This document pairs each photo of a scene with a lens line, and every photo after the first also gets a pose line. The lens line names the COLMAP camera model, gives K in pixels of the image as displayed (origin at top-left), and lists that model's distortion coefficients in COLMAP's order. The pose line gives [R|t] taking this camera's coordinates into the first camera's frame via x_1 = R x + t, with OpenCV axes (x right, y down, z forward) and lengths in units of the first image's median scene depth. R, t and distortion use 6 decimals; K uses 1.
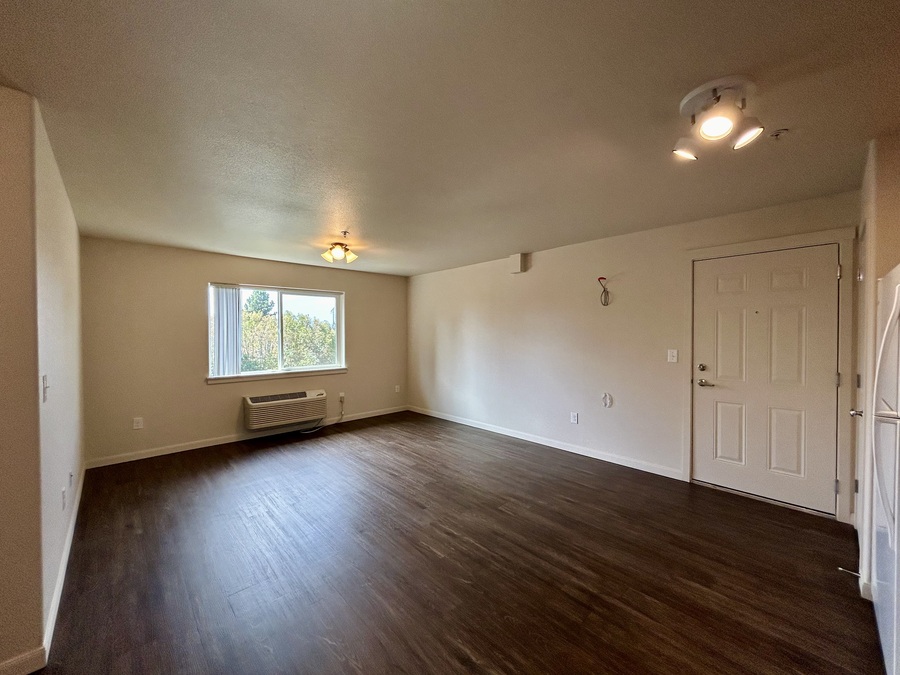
lens RADIAL K [[362.9, 0, 451.2], [0, 362.9, 338.3], [0, 0, 1]] dist [-0.000250, -0.000132]
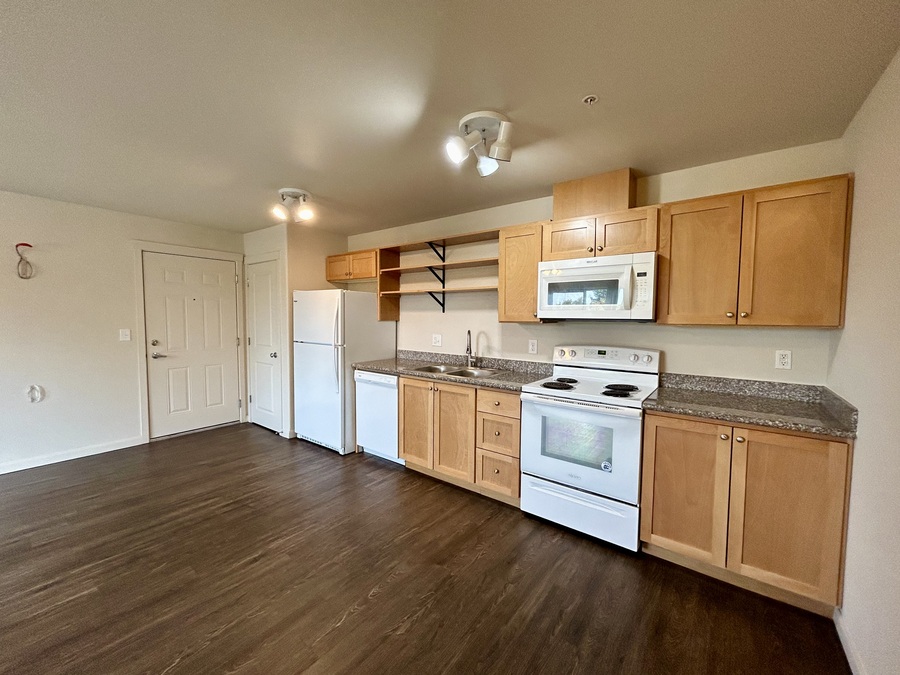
lens RADIAL K [[362.9, 0, 451.2], [0, 362.9, 338.3], [0, 0, 1]] dist [-0.000250, -0.000132]
pose [[-0.169463, -0.059174, 0.983759, -0.640795], [0.007571, 0.998088, 0.061340, -0.000529], [-0.985508, 0.017843, -0.168691, 0.237510]]
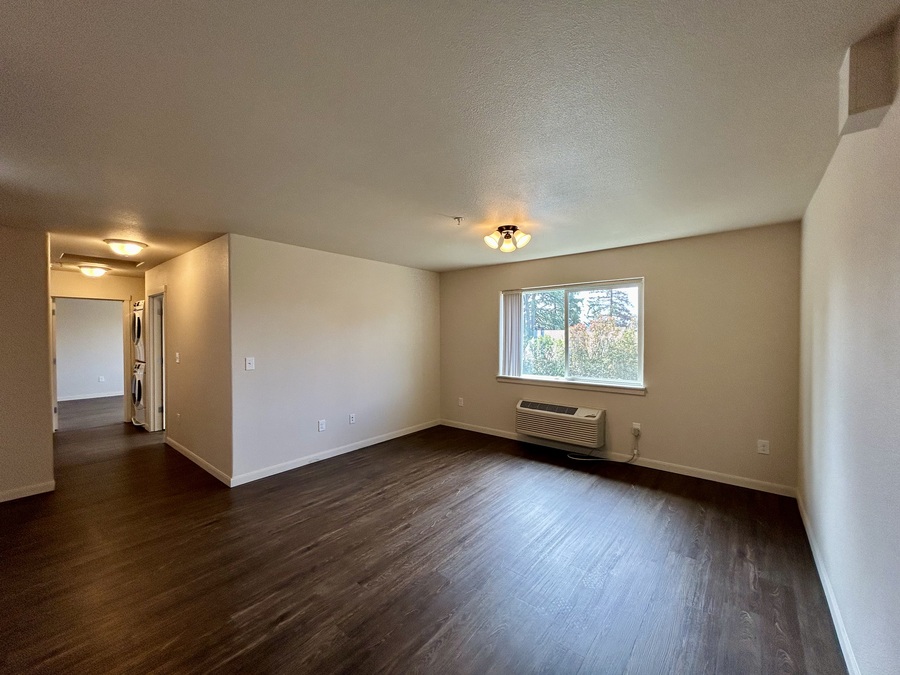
lens RADIAL K [[358.1, 0, 450.0], [0, 358.1, 337.5], [0, 0, 1]] dist [-0.000300, -0.000058]
pose [[0.126035, 0.013022, -0.991940, 0.576880], [-0.013130, 0.999848, 0.011457, -0.029952], [0.991939, 0.011580, 0.126186, 0.955889]]
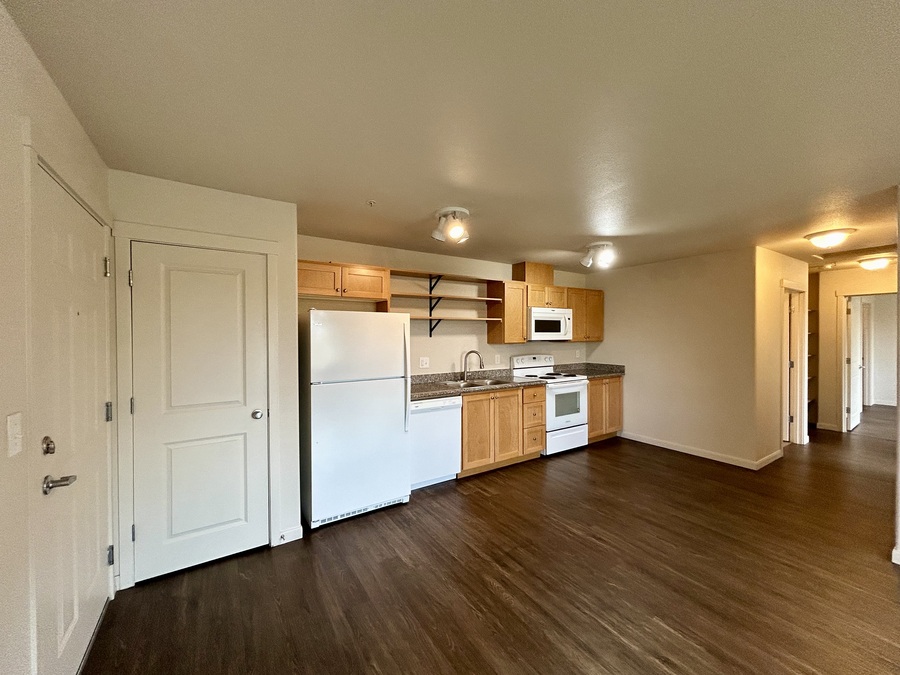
lens RADIAL K [[362.9, 0, 451.2], [0, 362.9, 338.3], [0, 0, 1]] dist [-0.000250, -0.000132]
pose [[-0.985933, 0.004015, 0.167095, 0.201712], [0.008579, 0.999609, 0.026602, -0.040363], [-0.166923, 0.027661, -0.985582, 1.297979]]
